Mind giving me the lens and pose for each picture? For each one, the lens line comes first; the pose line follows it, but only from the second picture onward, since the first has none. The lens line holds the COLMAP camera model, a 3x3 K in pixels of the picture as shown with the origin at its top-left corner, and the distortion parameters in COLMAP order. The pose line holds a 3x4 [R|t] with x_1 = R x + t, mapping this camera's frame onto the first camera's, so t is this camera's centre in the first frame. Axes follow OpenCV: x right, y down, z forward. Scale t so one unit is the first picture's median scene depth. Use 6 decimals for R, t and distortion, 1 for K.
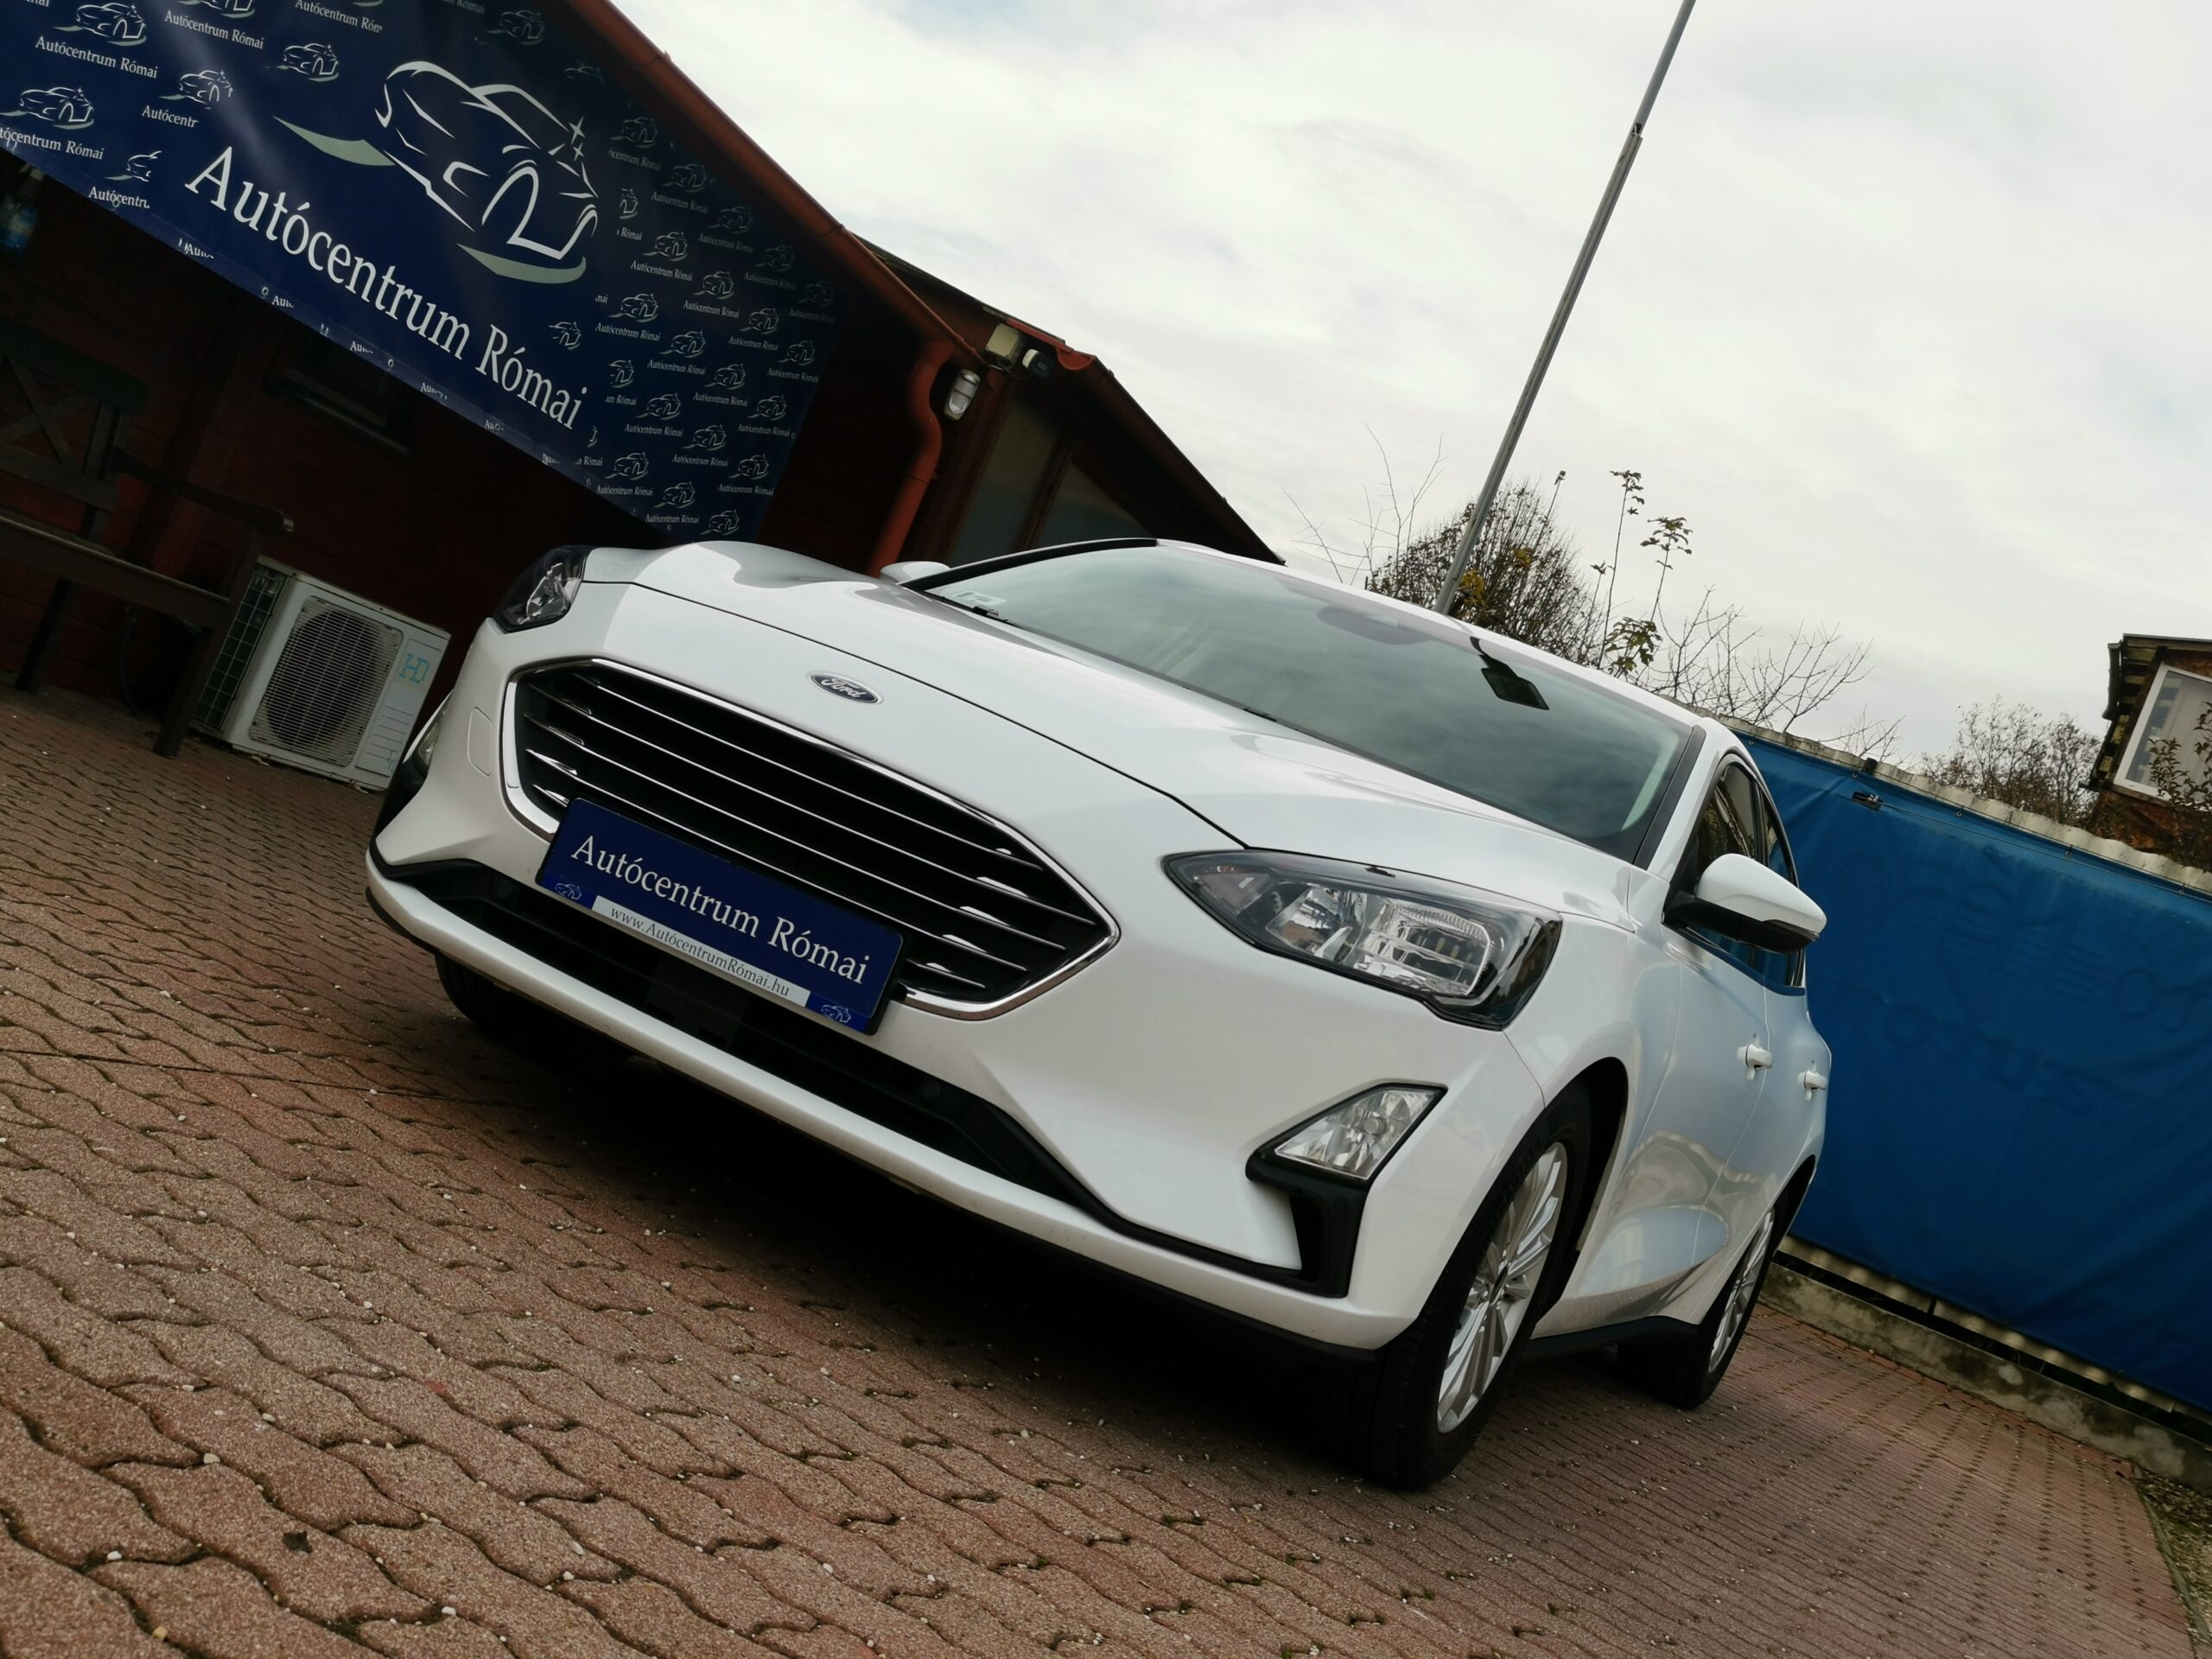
lens RADIAL K [[2383.8, 0, 1118.9], [0, 2383.8, 829.7], [0, 0, 1]] dist [0.065014, -0.076366]
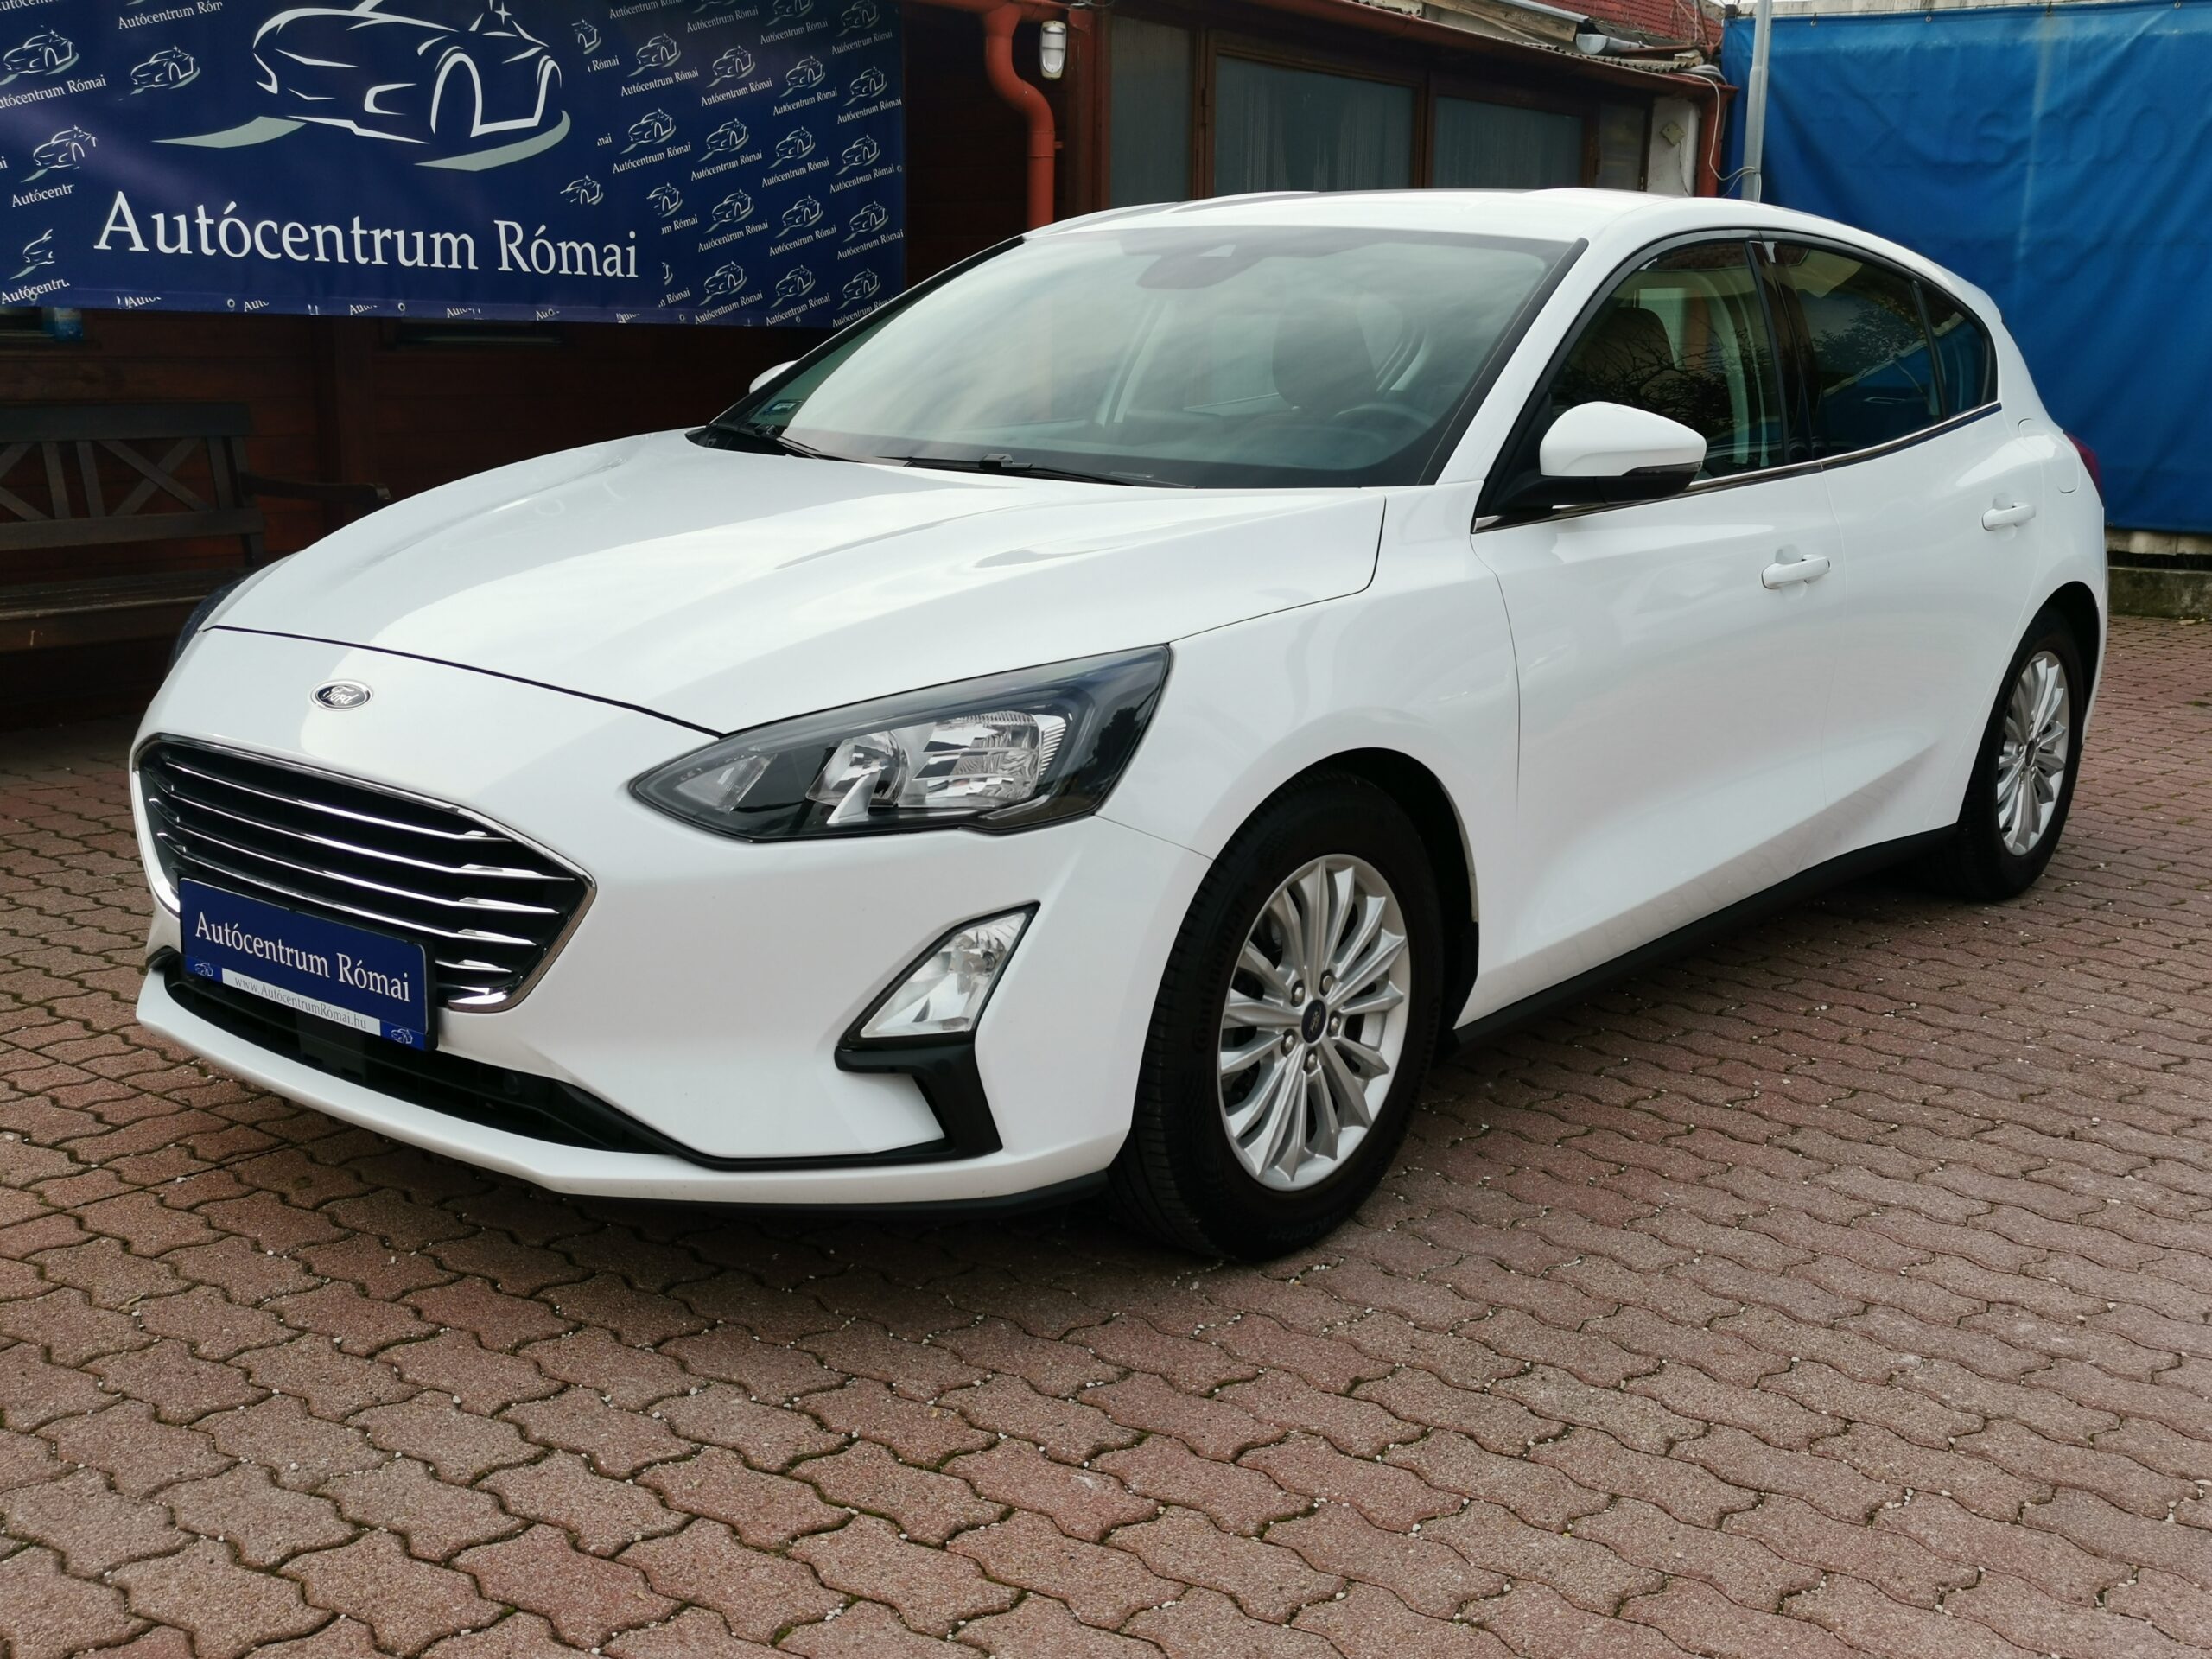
lens RADIAL K [[2383.8, 0, 1118.9], [0, 2383.8, 829.7], [0, 0, 1]] dist [0.065014, -0.076366]
pose [[0.898201, -0.298542, -0.322659, 0.231670], [0.352798, 0.927450, 0.123973, -0.009310], [0.262238, -0.225186, 0.938361, 0.083172]]
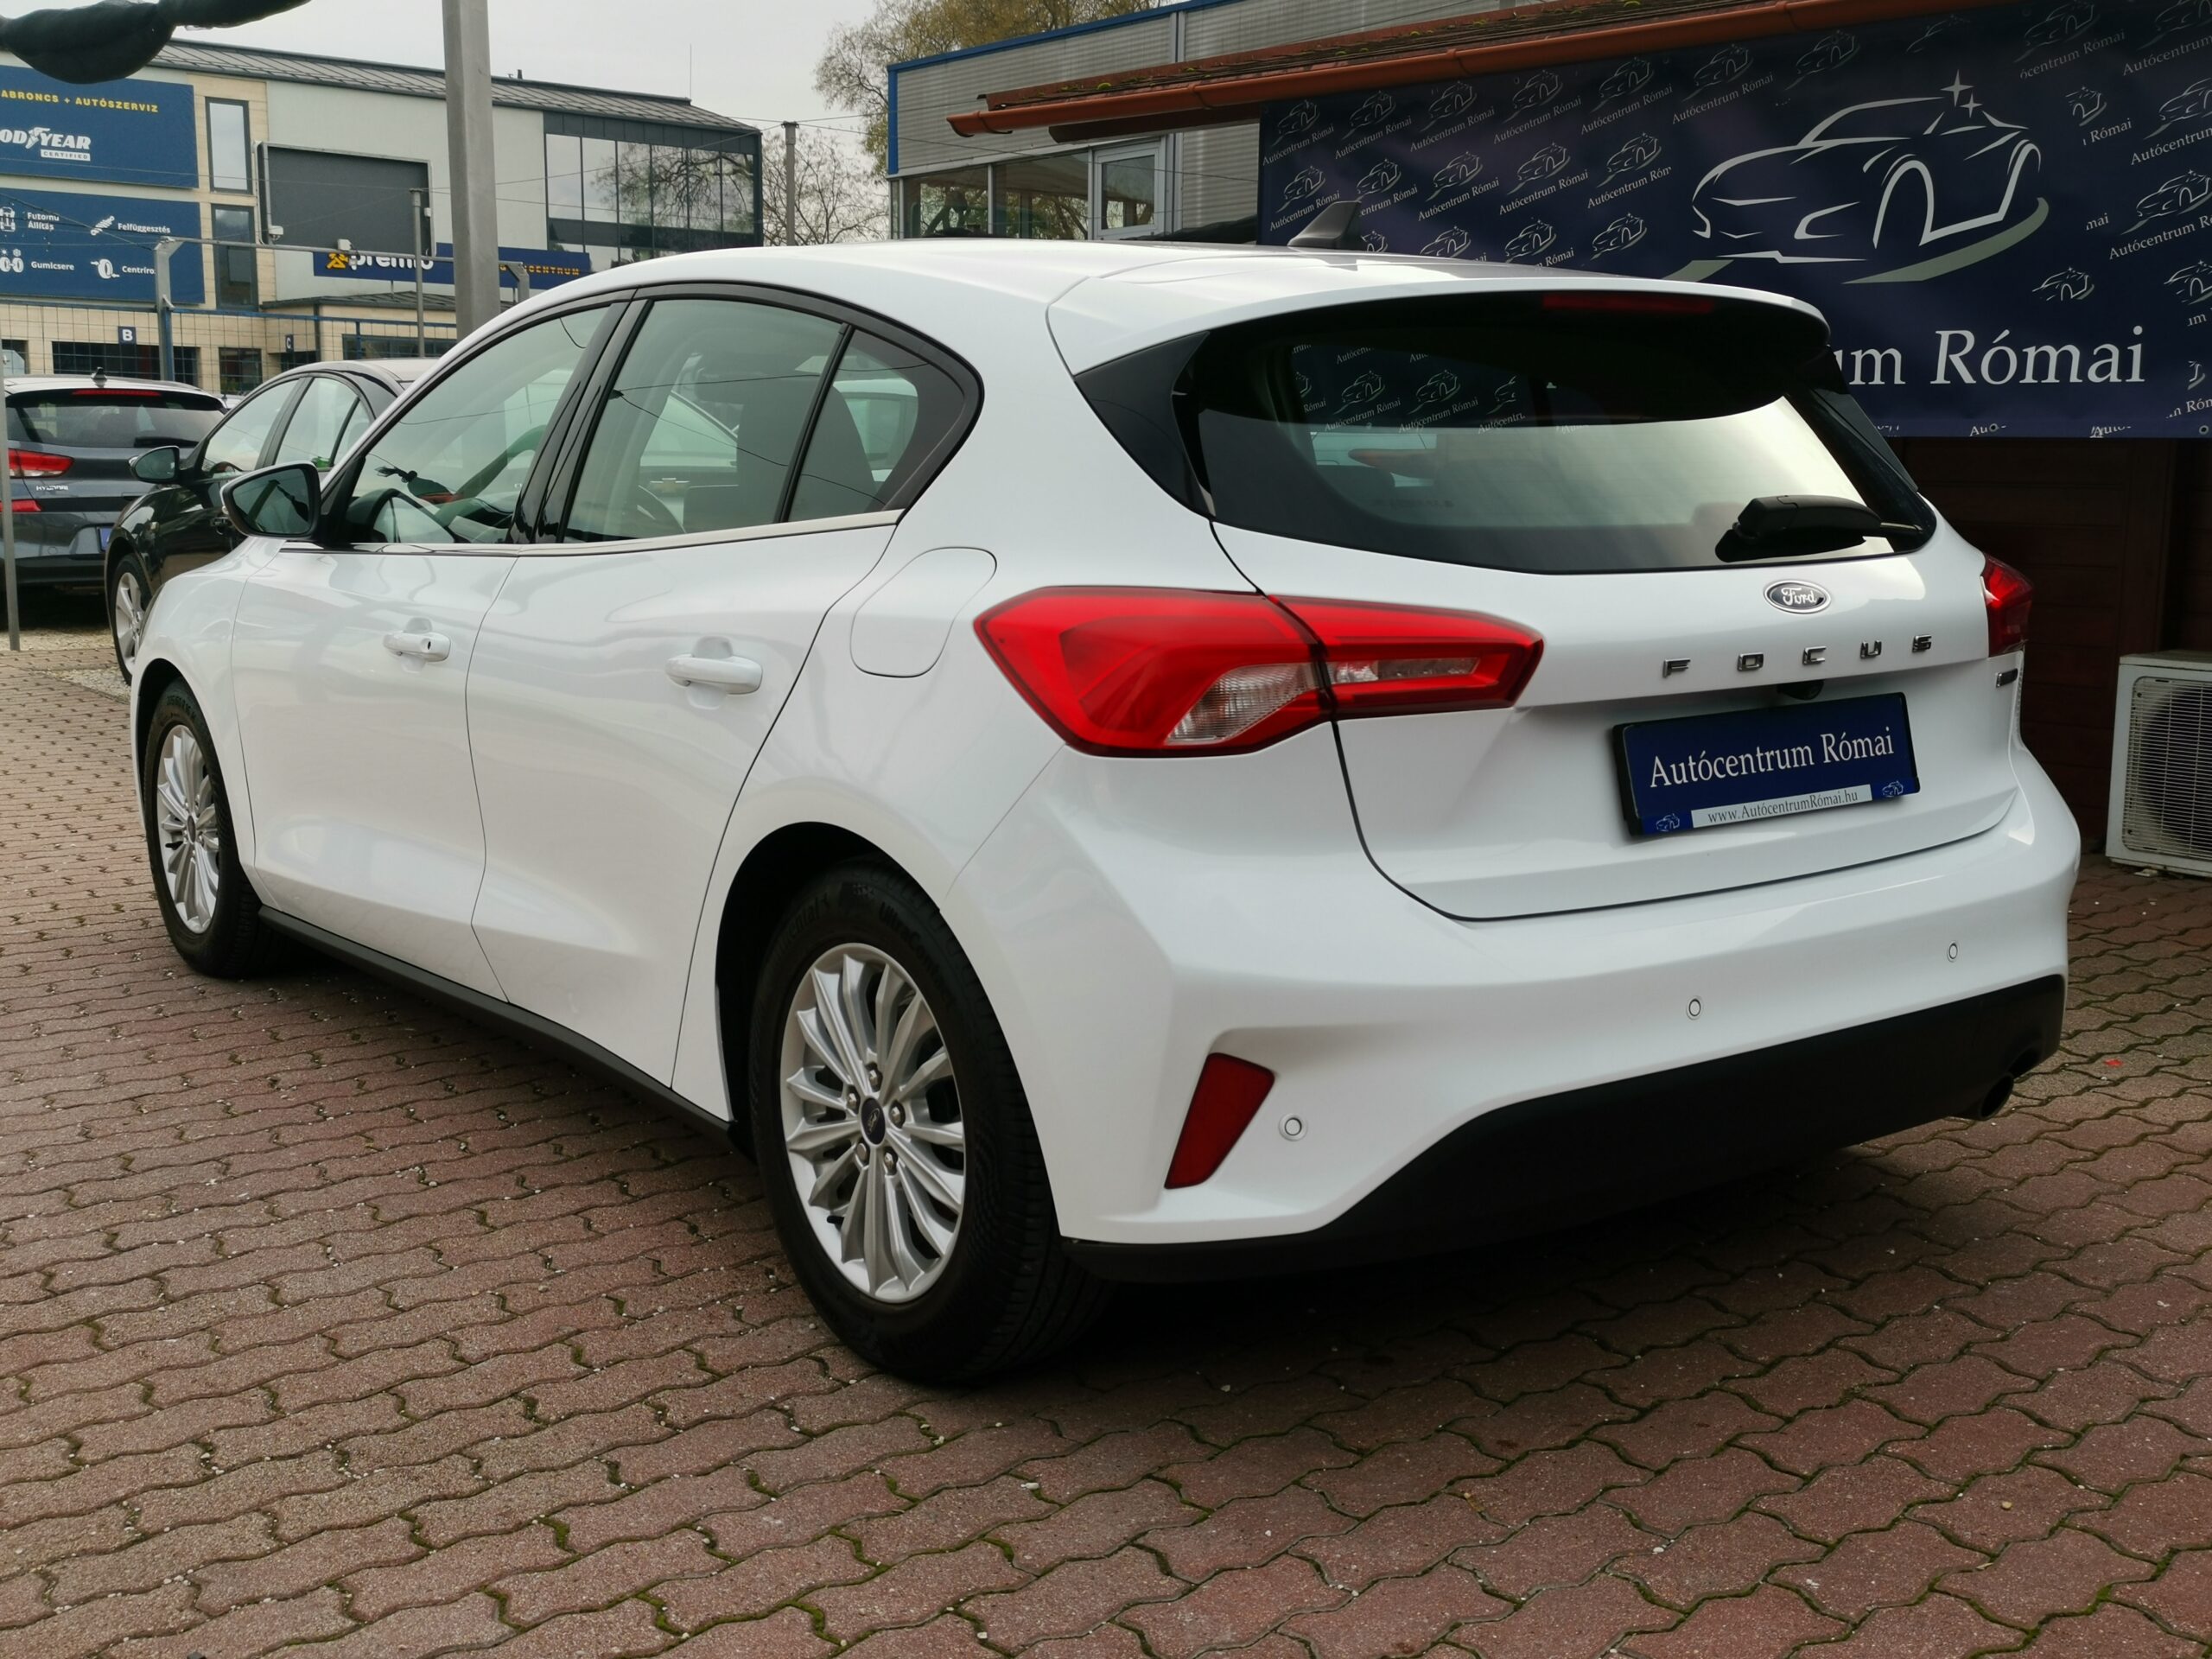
lens RADIAL K [[2365.9, 0, 1112.5], [0, 2365.9, 823.3], [0, 0, 1]] dist [0.063082, -0.063901]
pose [[-0.457728, -0.249022, -0.853507, 0.661240], [-0.167749, 0.966922, -0.192150, 0.215172], [0.873124, 0.055222, -0.484360, 1.260858]]
